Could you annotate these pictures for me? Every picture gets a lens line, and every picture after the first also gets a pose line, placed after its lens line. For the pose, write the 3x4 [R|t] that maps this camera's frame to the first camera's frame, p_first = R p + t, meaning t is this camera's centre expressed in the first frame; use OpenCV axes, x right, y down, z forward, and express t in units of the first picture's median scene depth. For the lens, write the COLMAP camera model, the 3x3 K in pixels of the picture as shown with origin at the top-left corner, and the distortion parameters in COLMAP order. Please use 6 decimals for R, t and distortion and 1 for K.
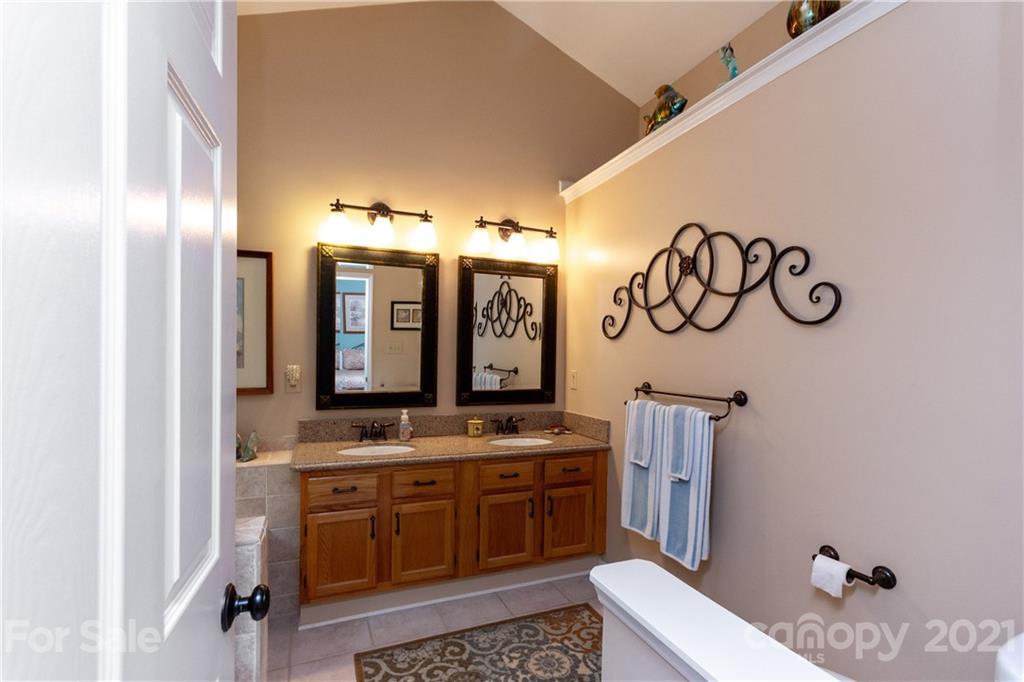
lens RADIAL K [[483.7, 0, 514.0], [0, 483.7, 351.1], [0, 0, 1]] dist [0.002313, 0.000719]
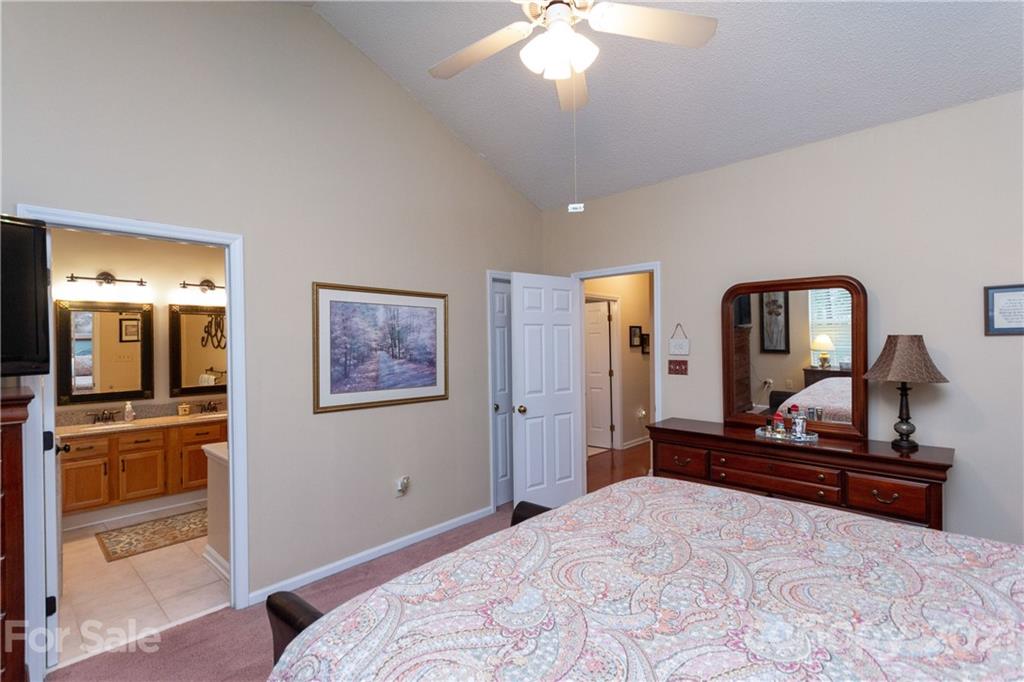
lens RADIAL K [[476.0, 0, 517.5], [0, 476.0, 339.7], [0, 0, 1]] dist [0.000195, 0.000211]
pose [[0.905424, -0.022676, 0.423902, 0.269804], [0.023243, 0.999723, 0.003834, -0.059379], [-0.423871, 0.006381, 0.905700, -0.951444]]
